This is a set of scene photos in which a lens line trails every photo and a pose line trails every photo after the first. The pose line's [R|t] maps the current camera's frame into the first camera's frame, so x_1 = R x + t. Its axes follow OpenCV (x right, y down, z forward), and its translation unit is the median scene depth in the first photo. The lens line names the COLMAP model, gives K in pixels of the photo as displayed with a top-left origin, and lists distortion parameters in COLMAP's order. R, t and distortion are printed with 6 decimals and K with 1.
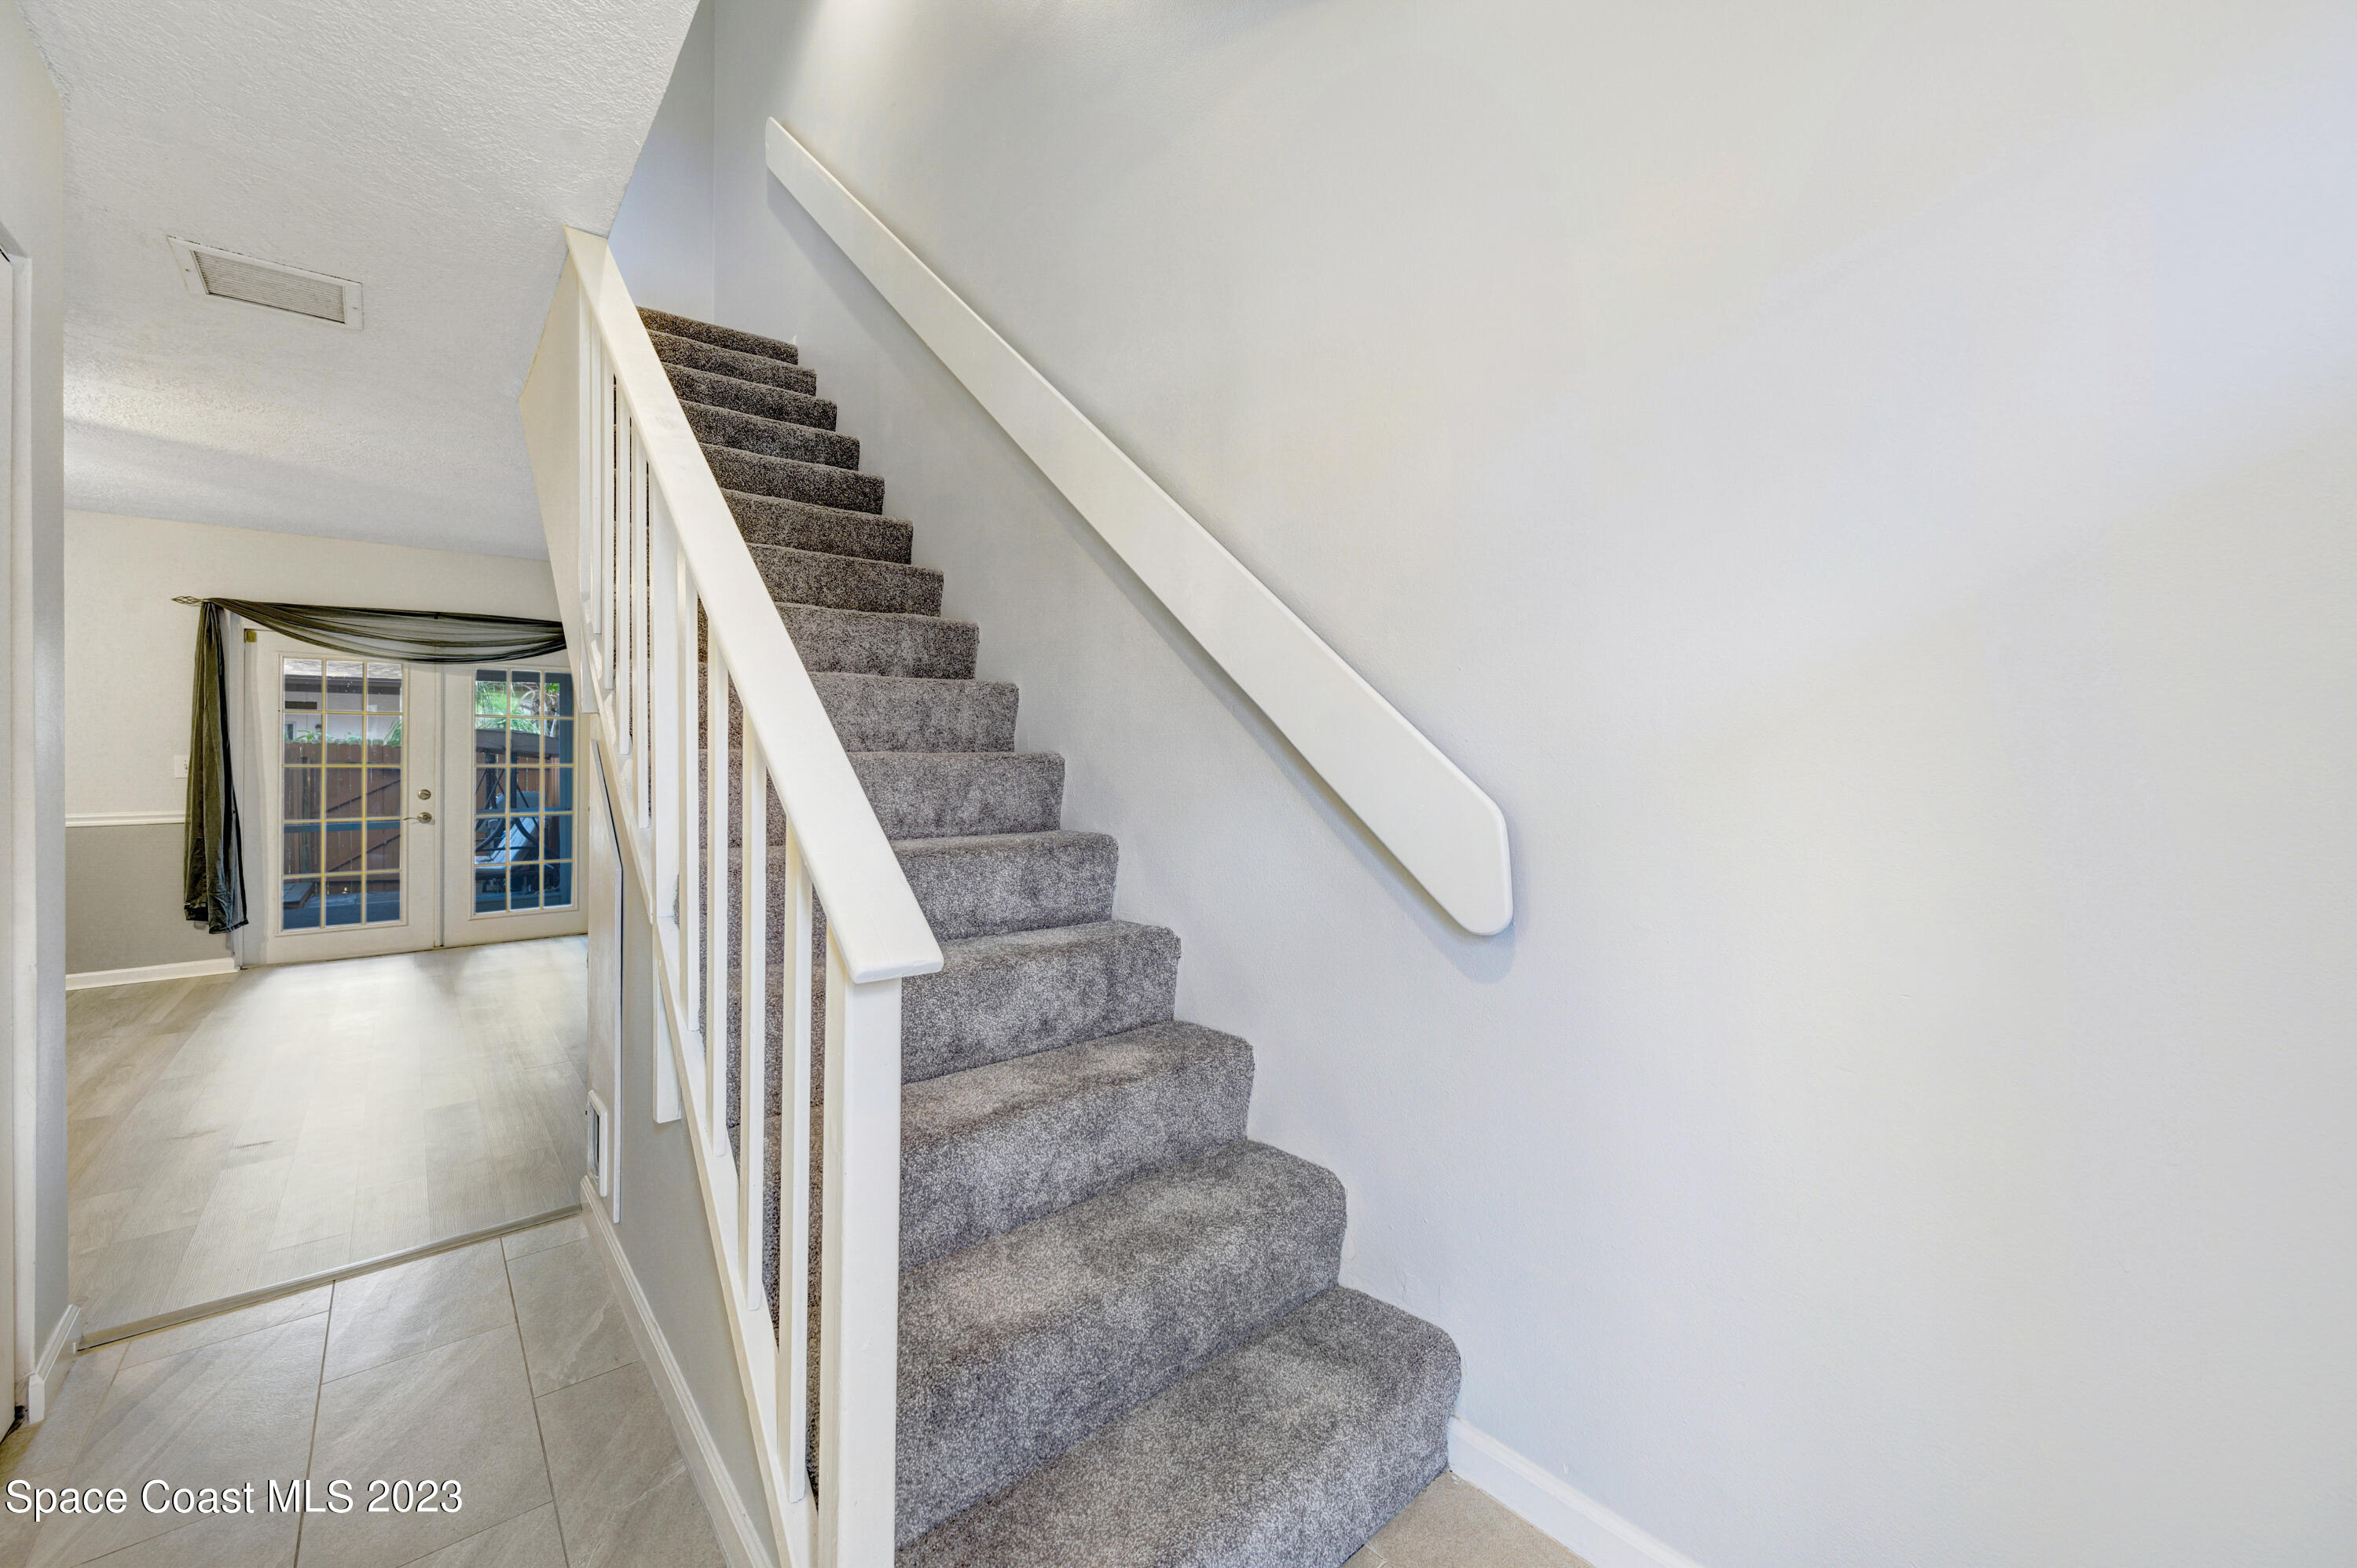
lens RADIAL K [[937.9, 0, 1181.1], [0, 937.9, 777.1], [0, 0, 1]] dist [-0.000114, -0.000235]
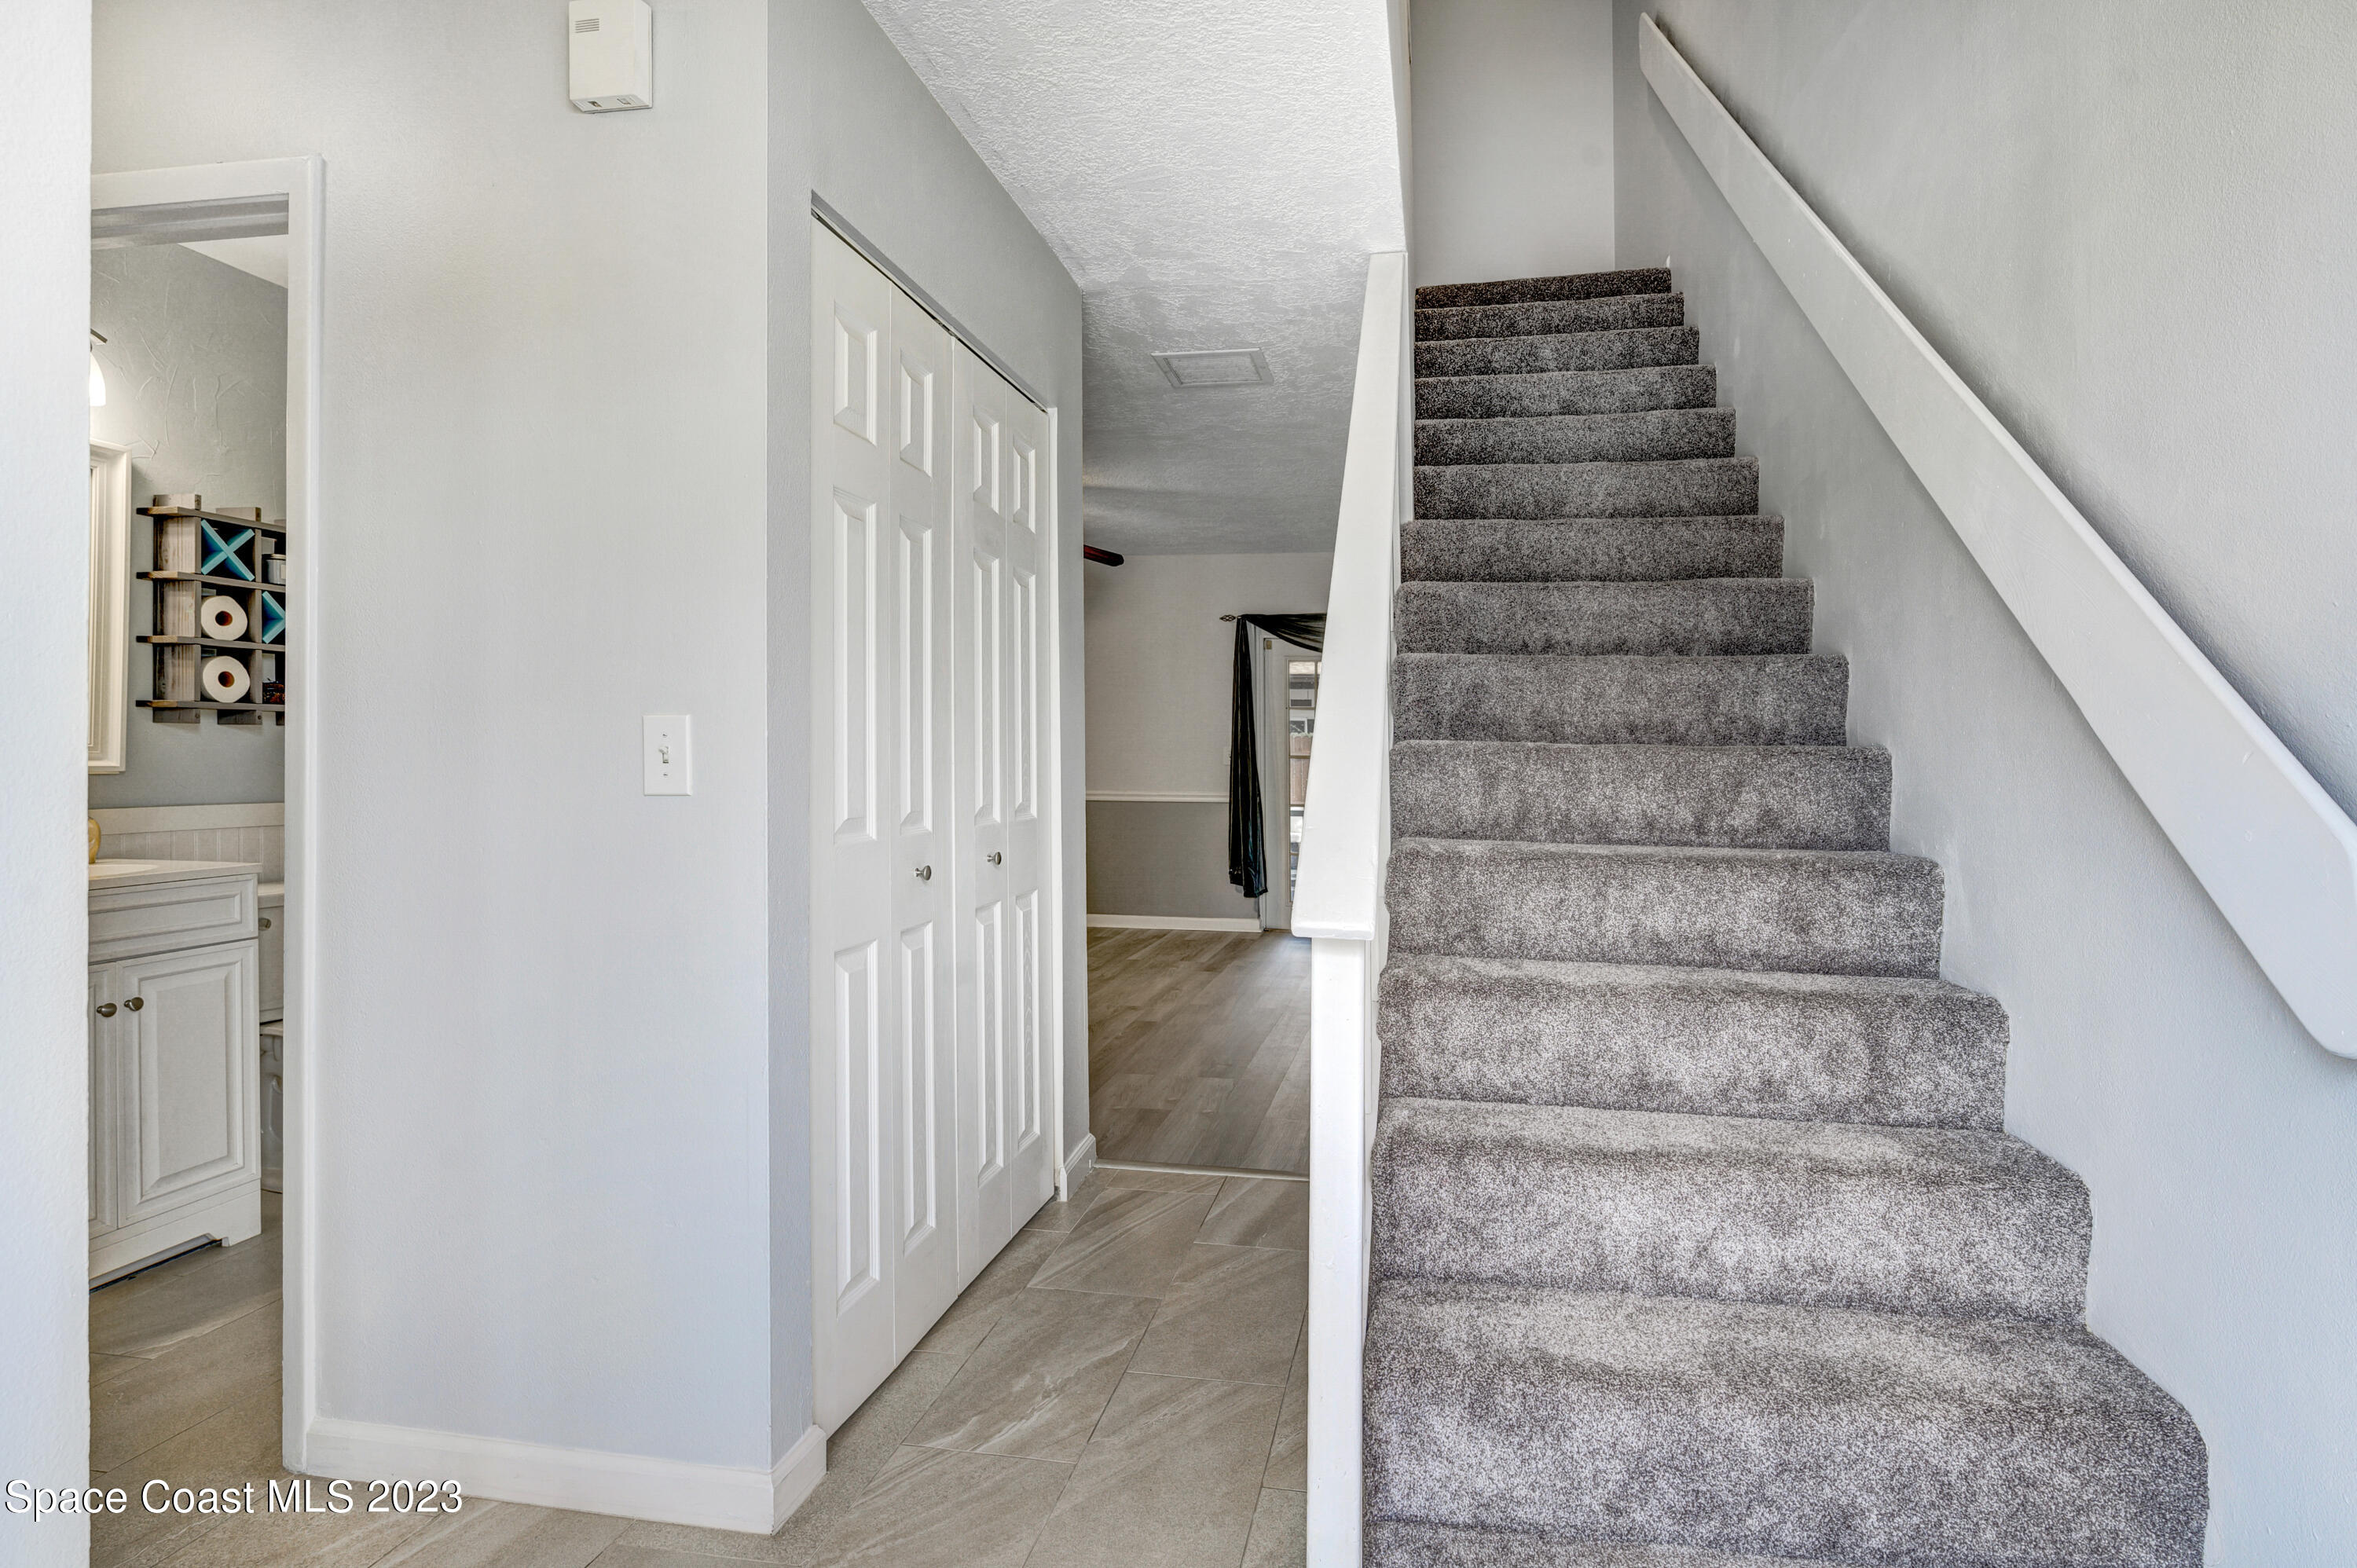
lens RADIAL K [[1153.8, 0, 1178.5], [0, 1153.8, 784.0], [0, 0, 1]] dist [-0.003168, -0.000178]
pose [[0.640304, 0.031618, -0.767470, 0.241959], [-0.027636, 0.999454, 0.018118, 0.002647], [0.767624, 0.009608, 0.640828, -0.016889]]
